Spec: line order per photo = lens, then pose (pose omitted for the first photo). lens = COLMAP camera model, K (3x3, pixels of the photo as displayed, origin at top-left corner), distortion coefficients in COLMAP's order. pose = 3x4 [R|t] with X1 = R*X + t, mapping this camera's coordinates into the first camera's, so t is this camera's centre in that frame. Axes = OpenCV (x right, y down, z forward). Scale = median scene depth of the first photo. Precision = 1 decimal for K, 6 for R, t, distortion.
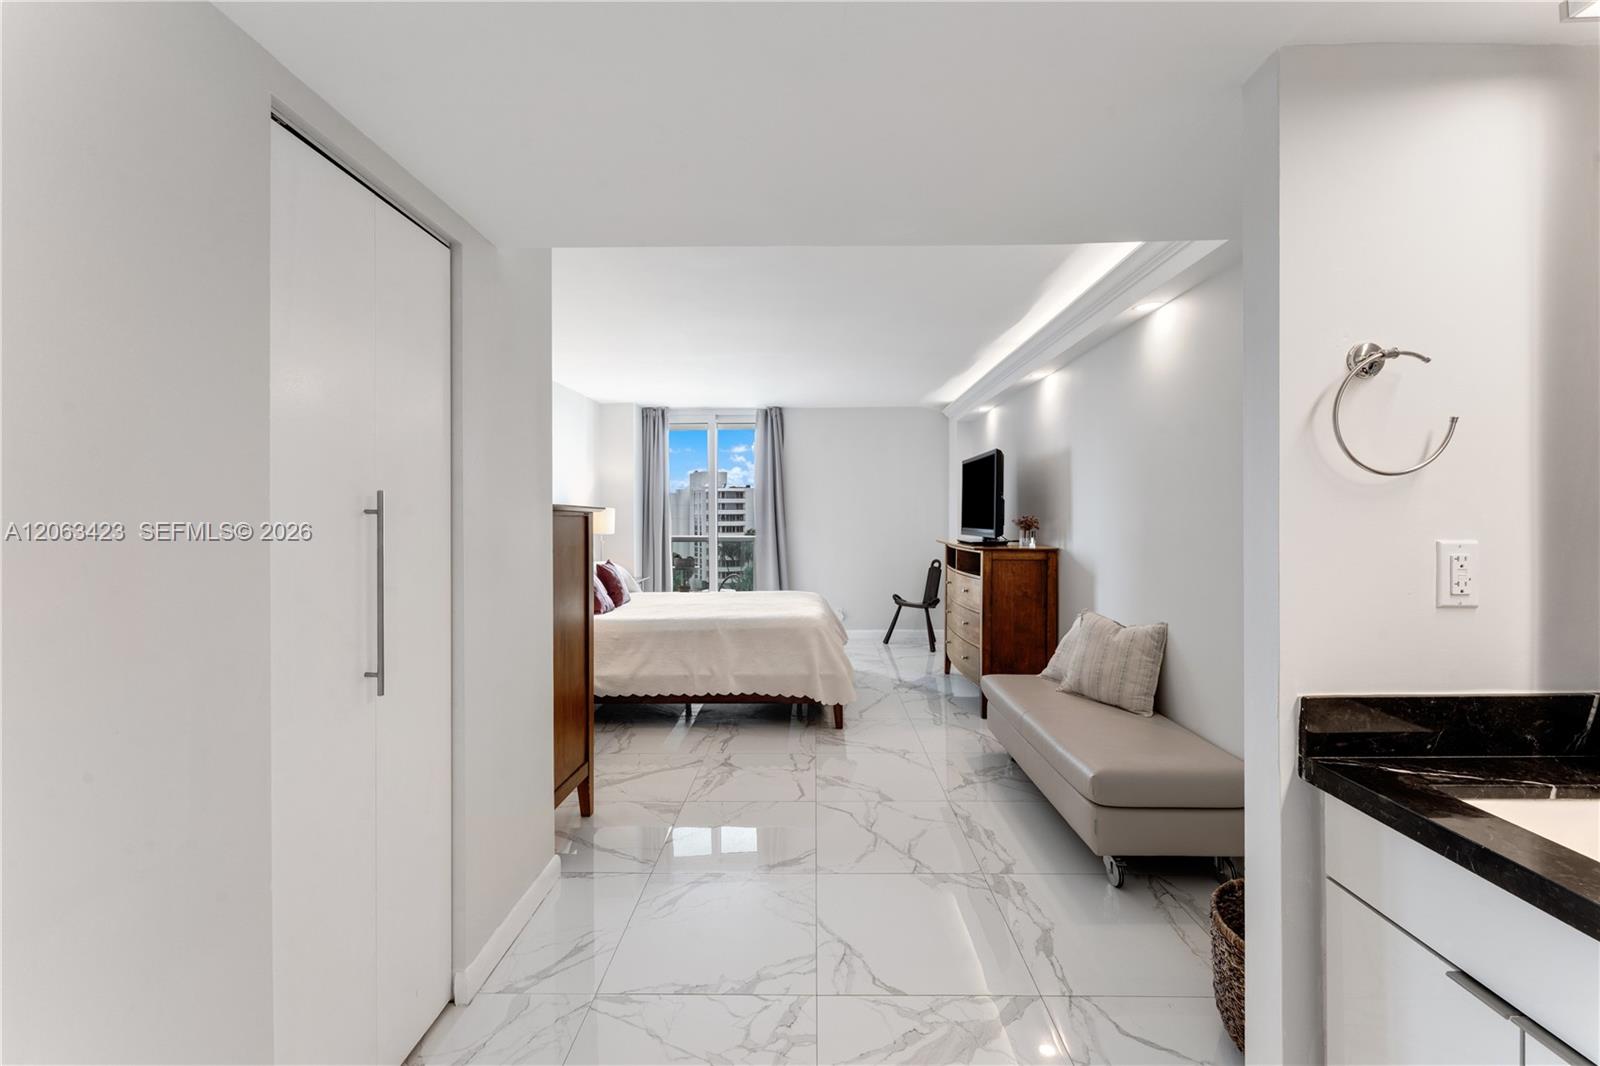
lens RADIAL K [[642.2, 0, 801.9], [0, 642.2, 510.8], [0, 0, 1]] dist [-0.004134, -0.001436]
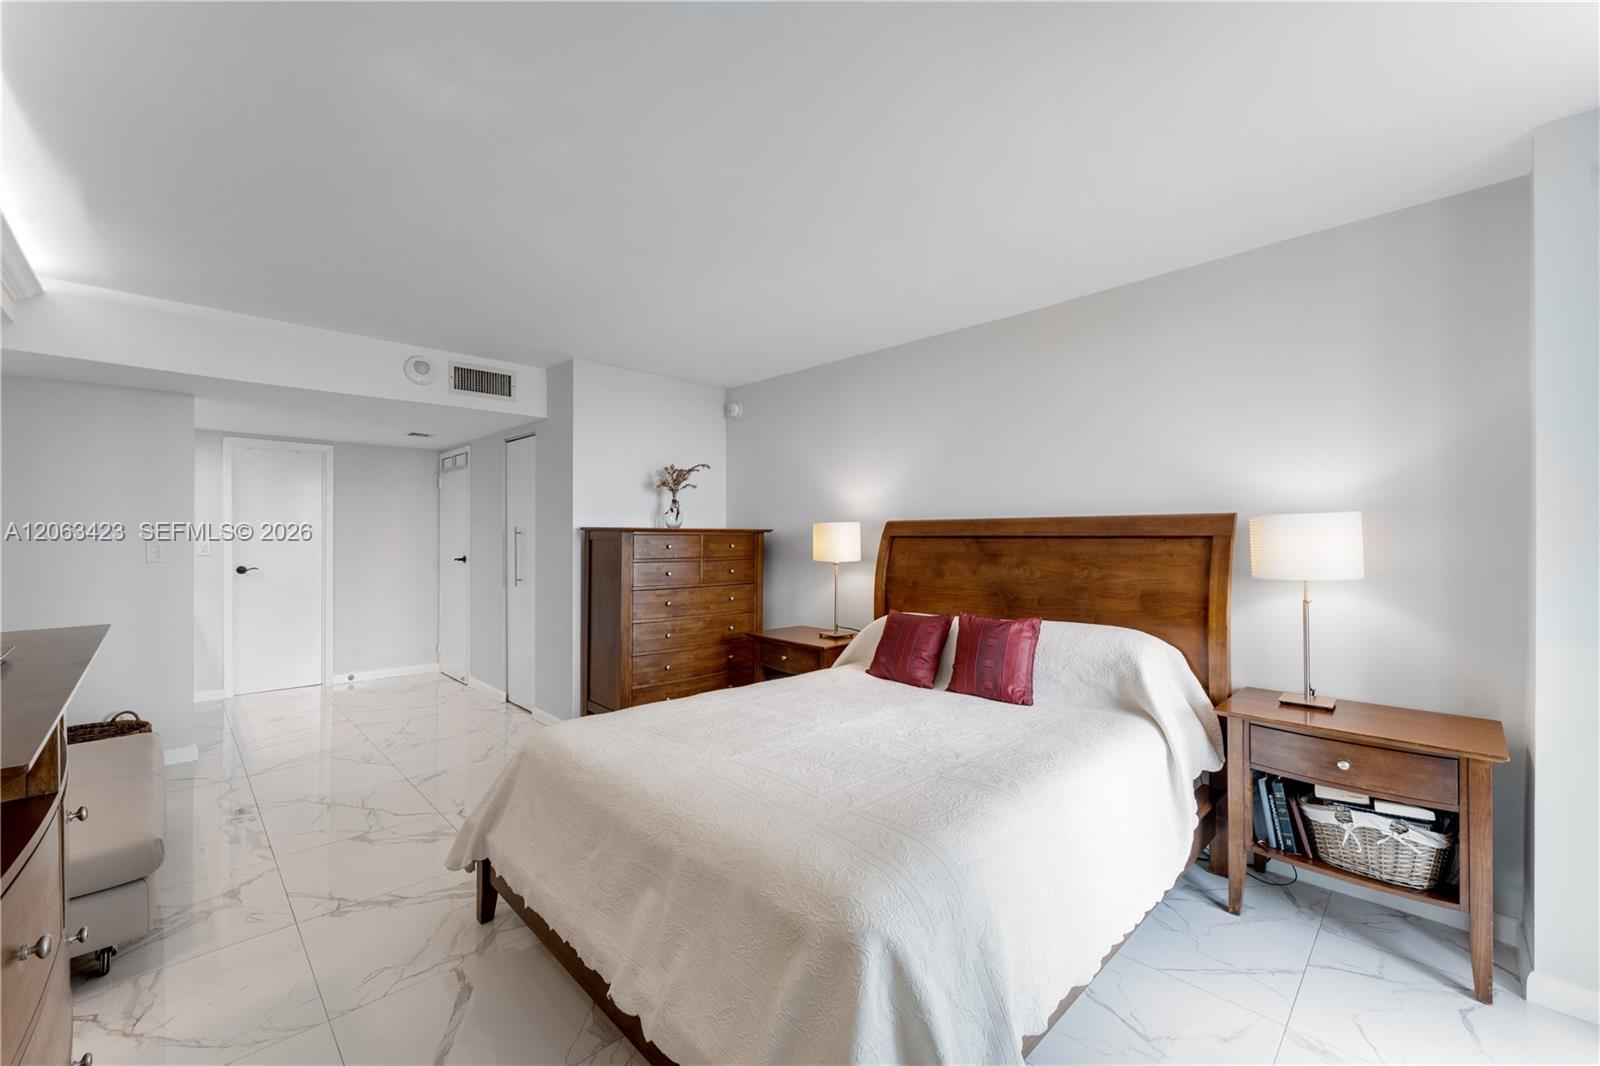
lens RADIAL K [[642.2, 0, 804.7], [0, 642.2, 524.3], [0, 0, 1]] dist [-0.004134, -0.001436]
pose [[-0.691886, -0.005939, -0.721983, 0.322531], [0.009310, 0.999810, -0.017146, 0.012442], [0.721947, -0.018584, -0.691699, 1.908599]]
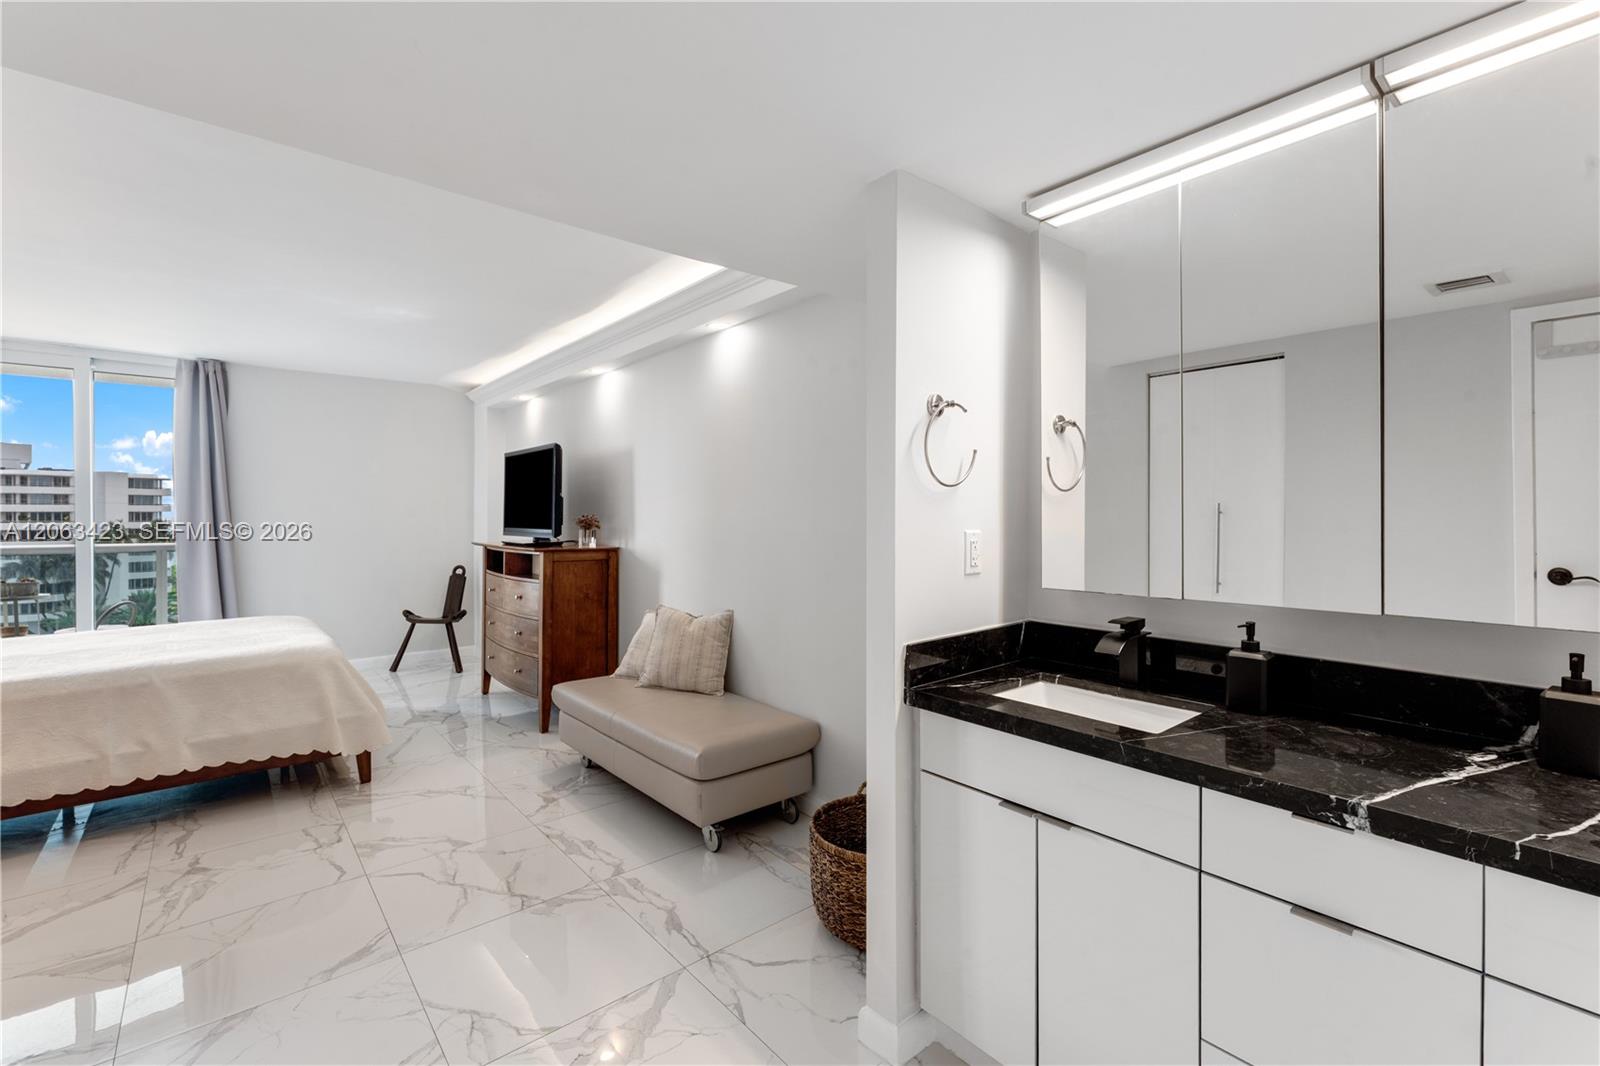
lens RADIAL K [[692.2, 0, 797.1], [0, 692.2, 513.2], [0, 0, 1]] dist [-0.003671, 0.000258]
pose [[0.750493, 0.004895, 0.660860, -0.128717], [-0.007759, 0.999969, 0.001405, 0.002013], [-0.660833, -0.006182, 0.750508, 0.012300]]
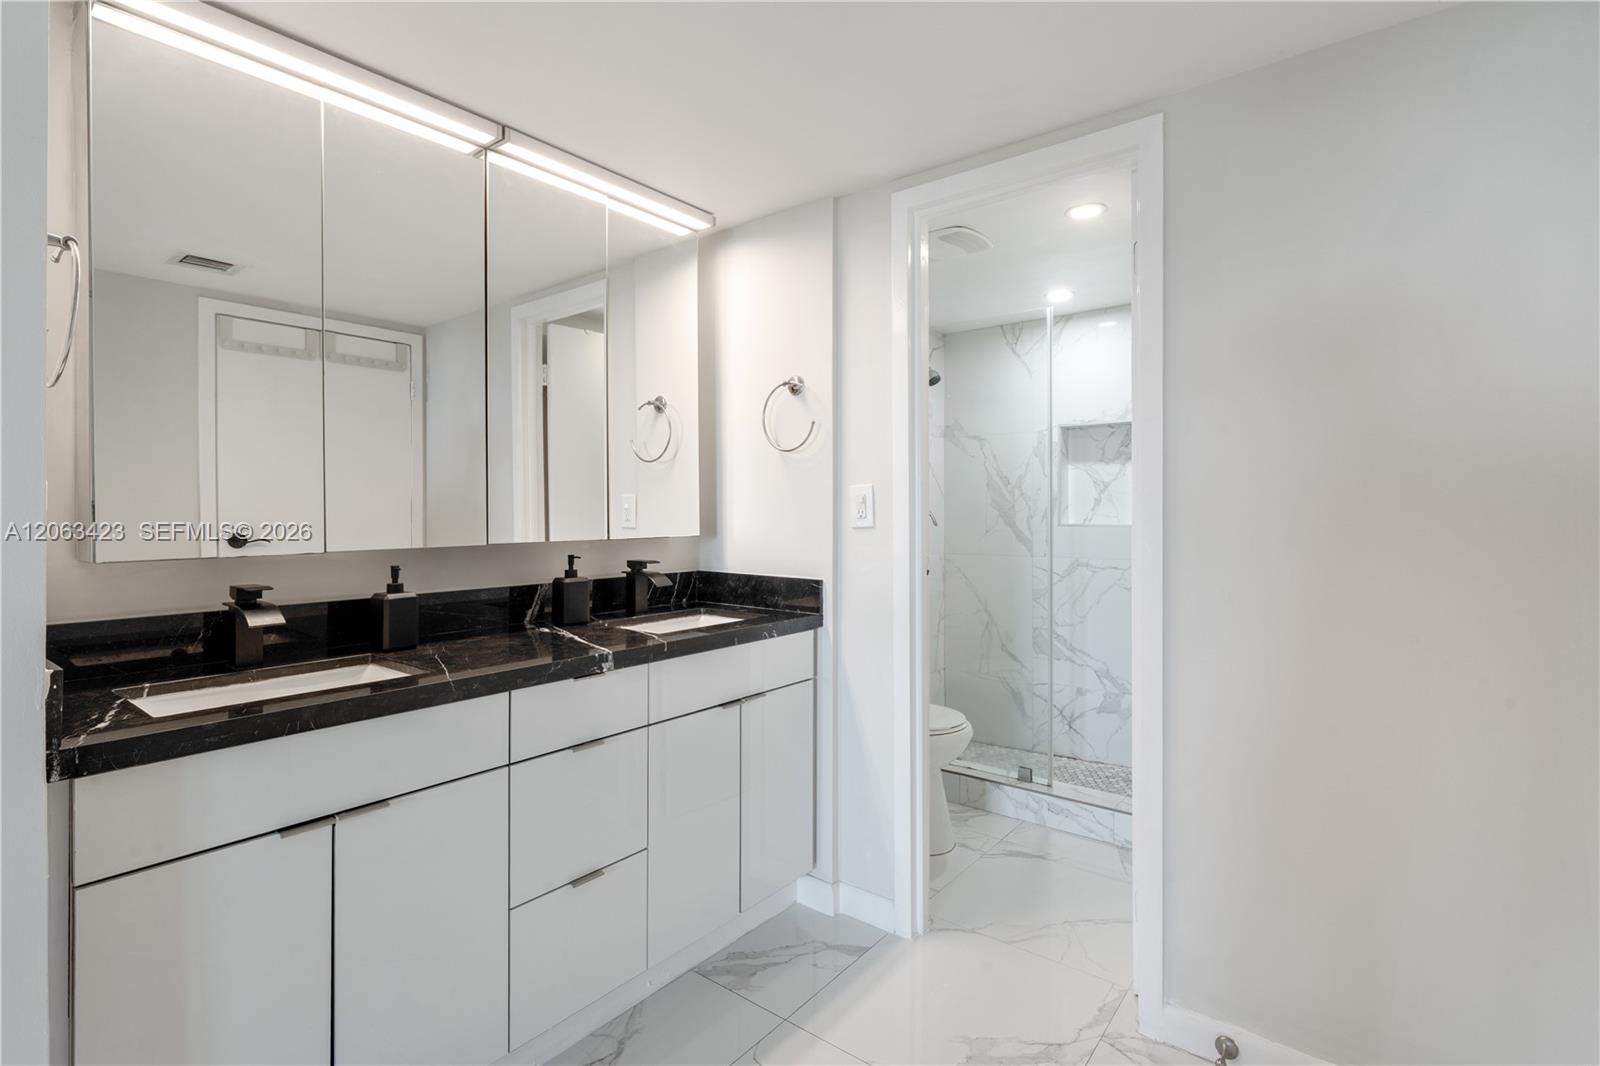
lens RADIAL K [[740.4, 0, 808.6], [0, 740.4, 522.1], [0, 0, 1]] dist [0.001943, 0.000136]
pose [[-0.789471, -0.009229, 0.613718, -0.151631], [-0.003233, 0.999936, 0.010879, 0.033668], [-0.613779, 0.006604, -0.789450, 0.377314]]
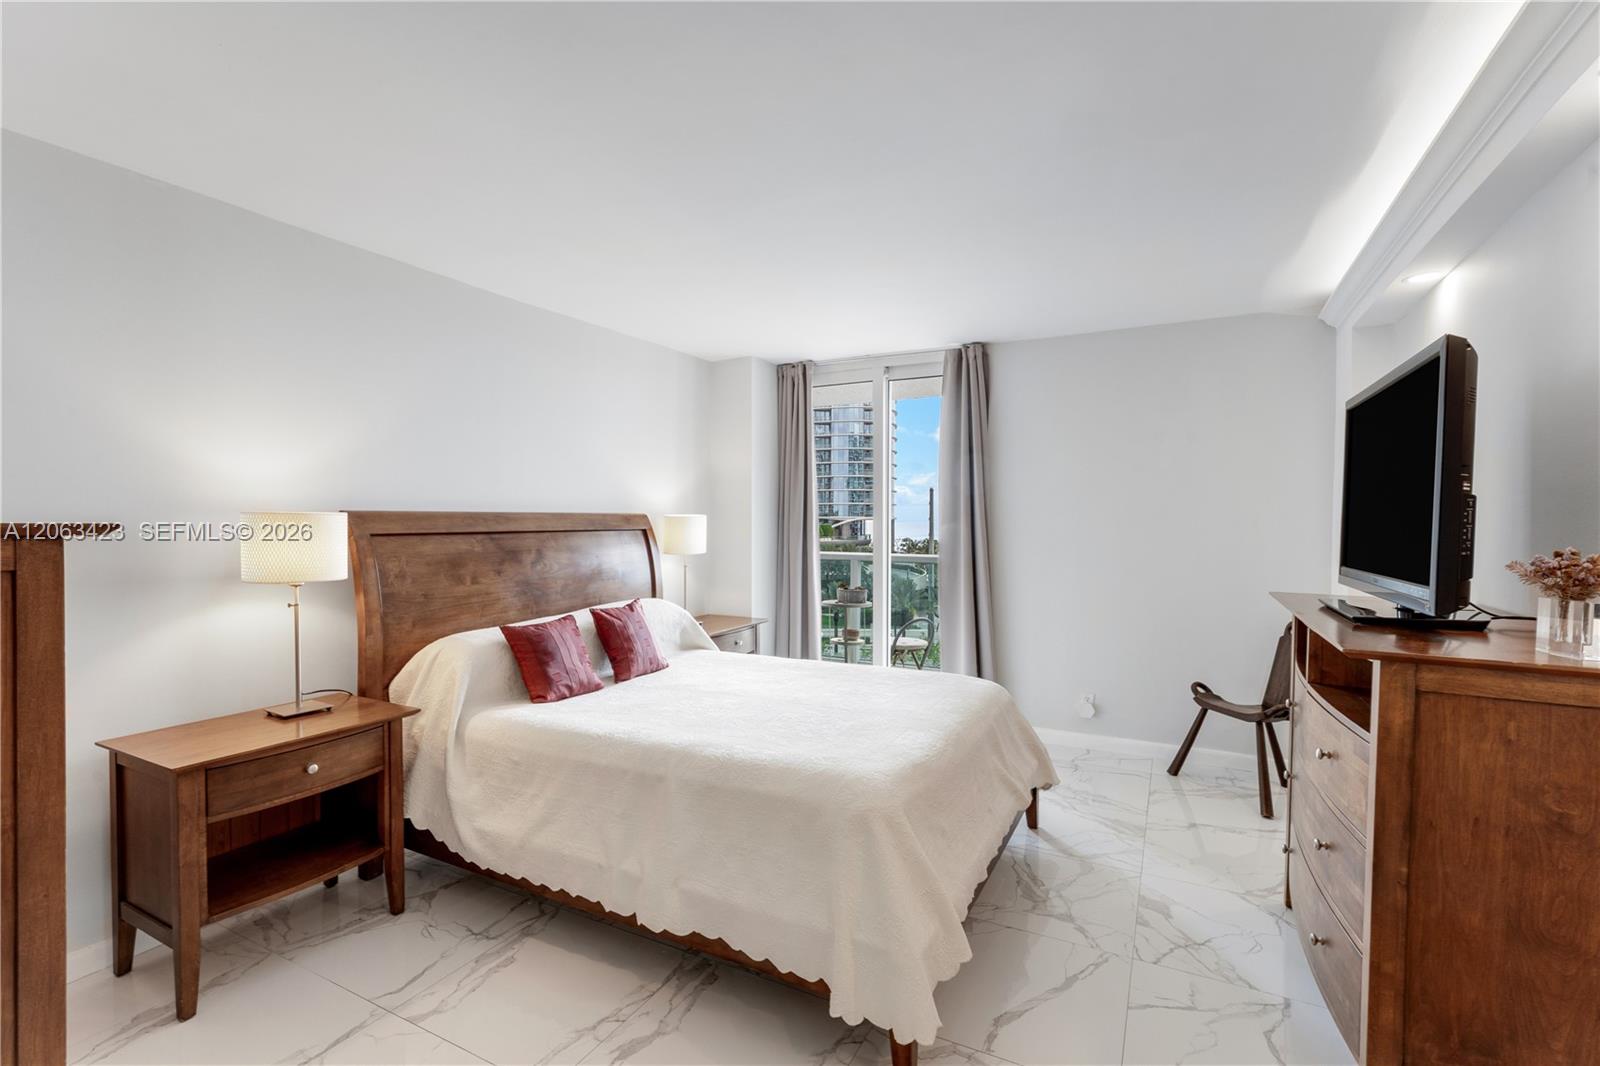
lens RADIAL K [[722.8, 0, 800.9], [0, 722.8, 538.0], [0, 0, 1]] dist [0.001098, -0.000508]
pose [[0.900406, 0.017843, -0.434684, 0.225074], [-0.004339, 0.999477, 0.032040, -0.008790], [0.435029, -0.026963, 0.900013, 0.703479]]
